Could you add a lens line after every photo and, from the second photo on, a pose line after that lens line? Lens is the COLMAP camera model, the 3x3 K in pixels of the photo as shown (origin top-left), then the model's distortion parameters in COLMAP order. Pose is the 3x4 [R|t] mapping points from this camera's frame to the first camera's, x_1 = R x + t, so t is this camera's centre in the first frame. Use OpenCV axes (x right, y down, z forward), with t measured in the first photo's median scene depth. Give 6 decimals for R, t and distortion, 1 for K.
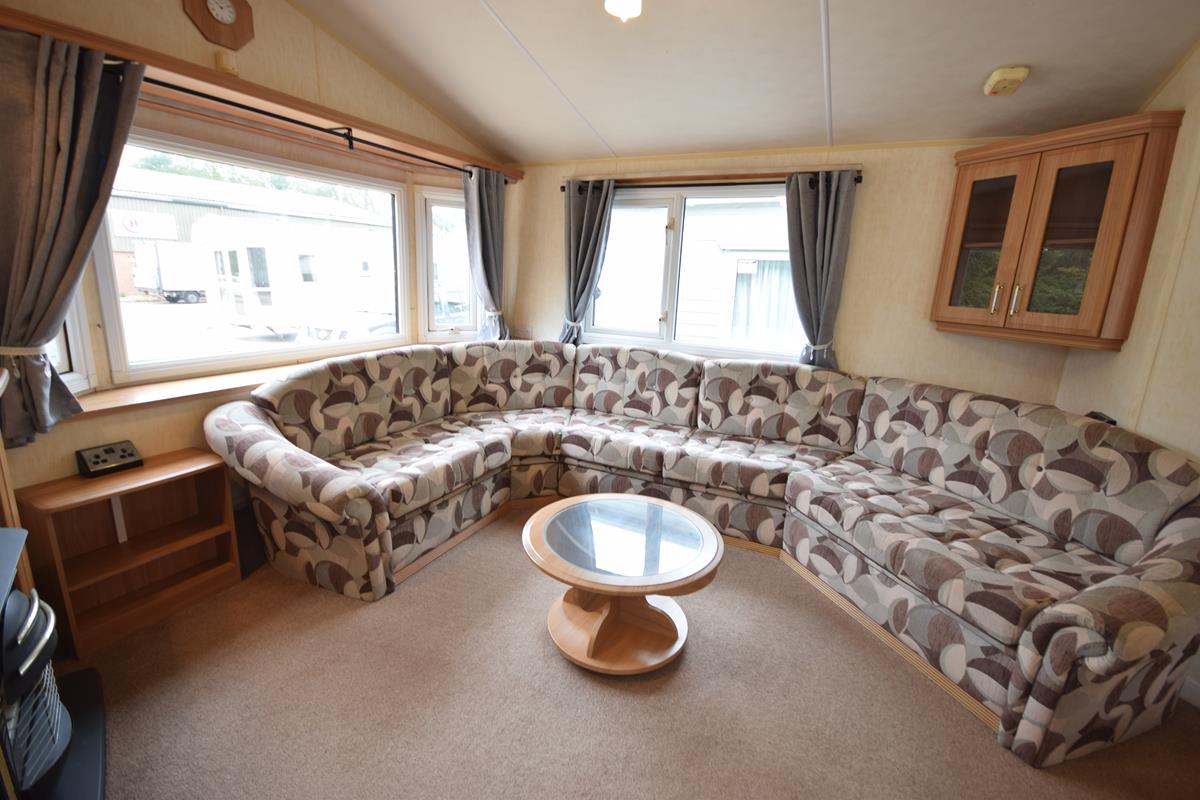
lens RADIAL K [[524.9, 0, 608.6], [0, 524.9, 402.1], [0, 0, 1]] dist [0.000719, -0.005756]
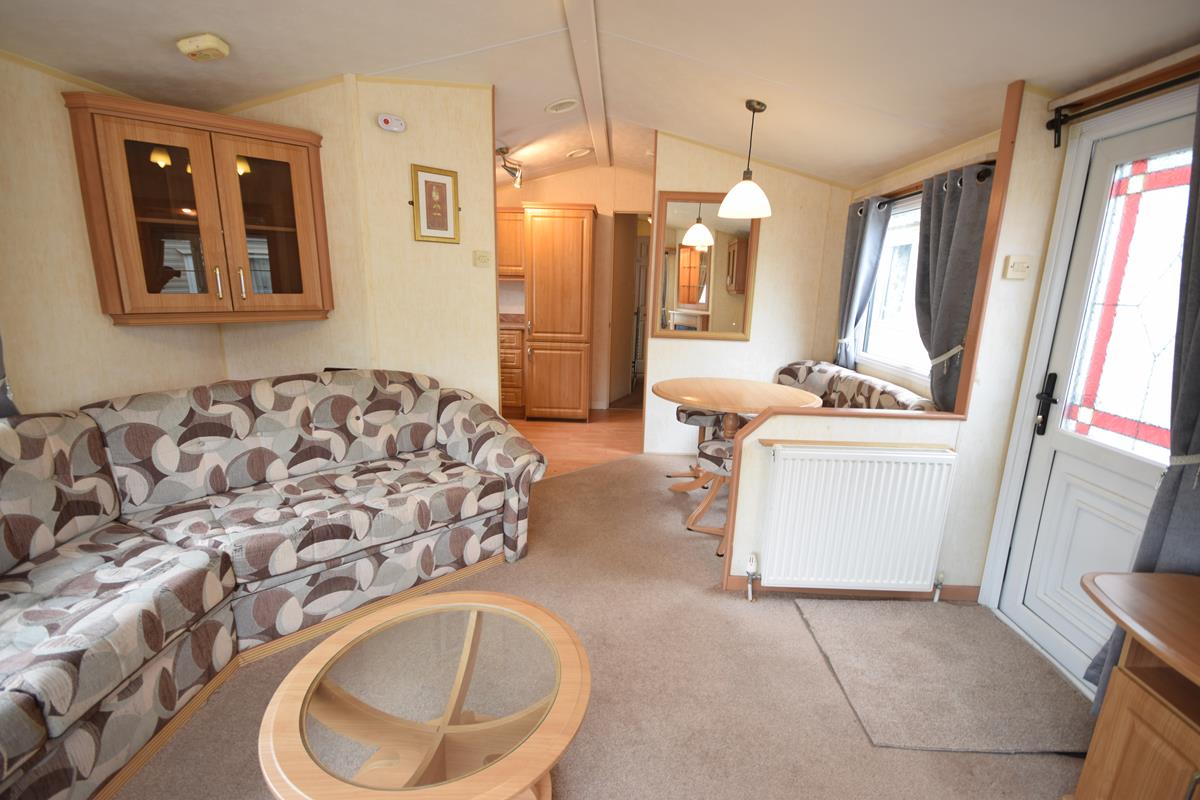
lens RADIAL K [[524.9, 0, 606.9], [0, 524.9, 401.2], [0, 0, 1]] dist [0.000719, -0.005756]
pose [[-0.395408, -0.257888, 0.881559, -0.372826], [0.175076, 0.921018, 0.347958, -0.178151], [-0.901666, 0.291926, -0.319028, 0.630526]]
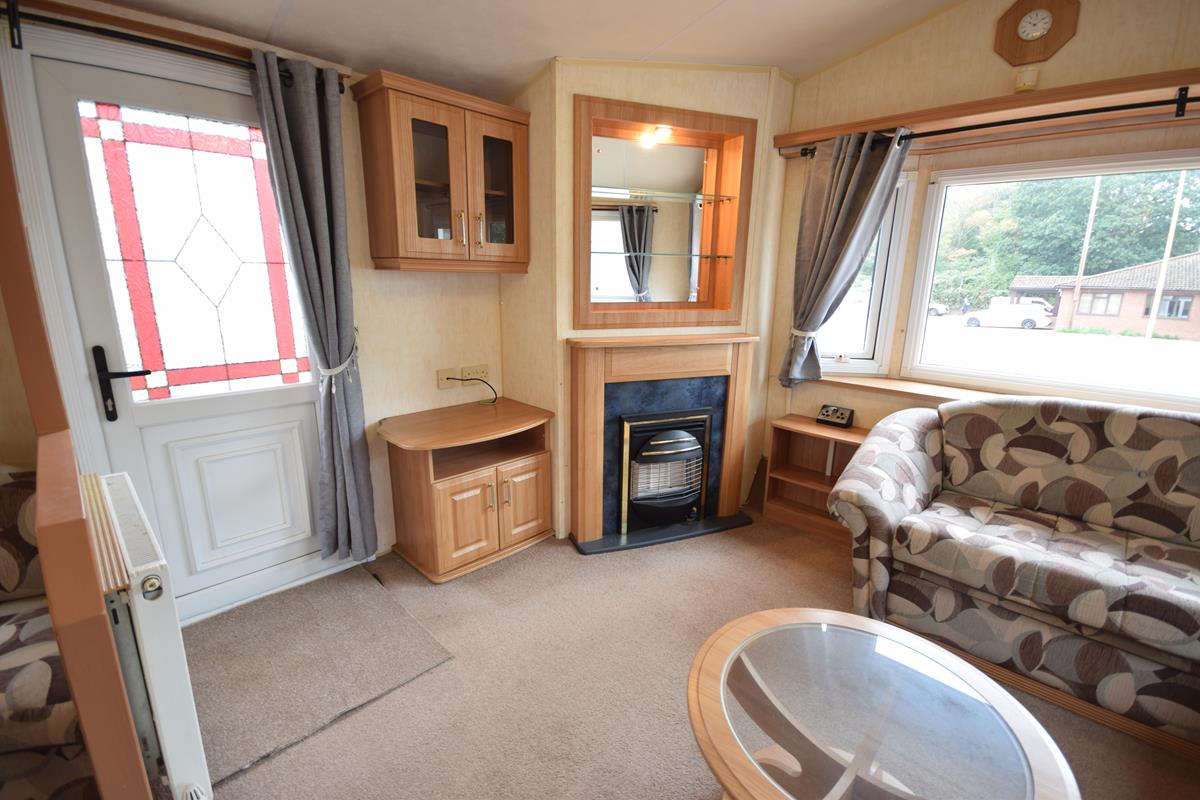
lens RADIAL K [[524.9, 0, 606.9], [0, 524.9, 401.4], [0, 0, 1]] dist [0.000719, -0.005756]
pose [[-0.326143, 0.170646, -0.929791, 0.408349], [-0.256596, 0.930664, 0.260812, -0.100661], [0.909829, 0.323643, -0.259743, 0.539800]]
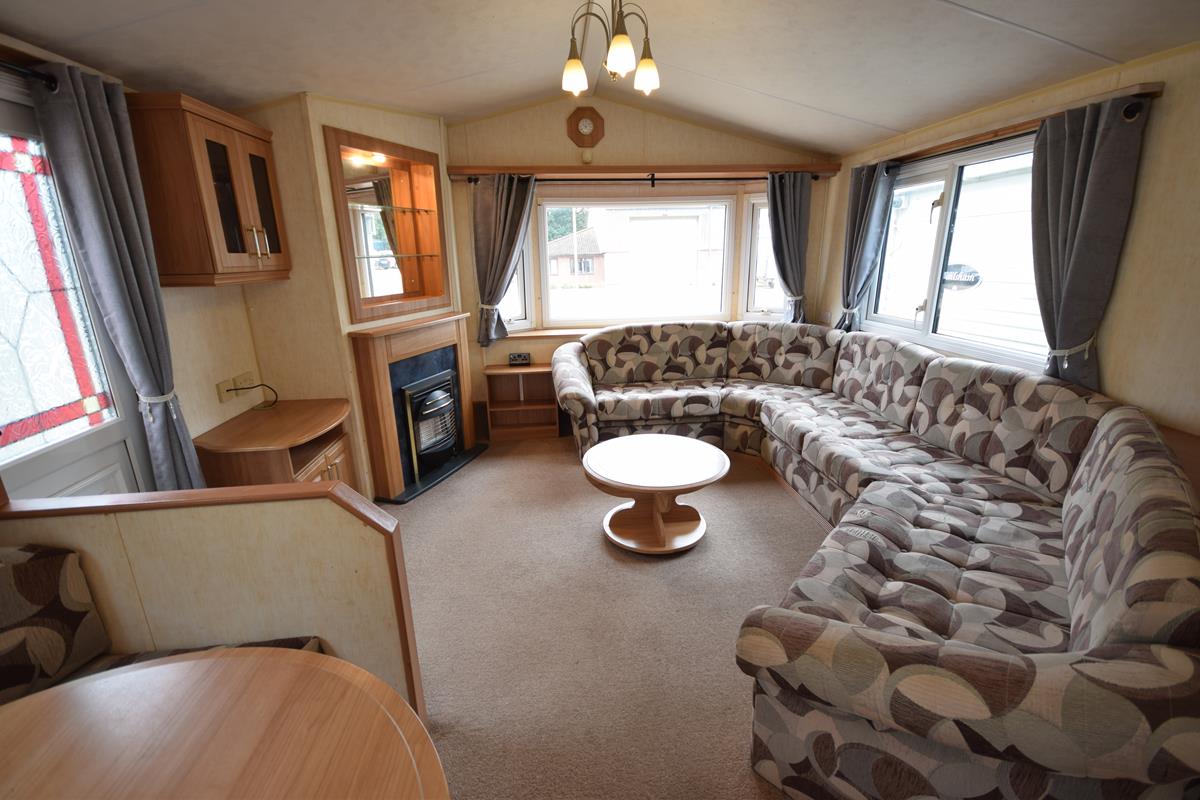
lens RADIAL K [[524.9, 0, 606.5], [0, 524.9, 402.2], [0, 0, 1]] dist [0.000719, -0.005756]
pose [[0.516076, 0.185427, -0.836231, 0.740019], [-0.163989, 0.979616, 0.116017, -0.020934], [0.840698, 0.077259, 0.535965, 0.103396]]
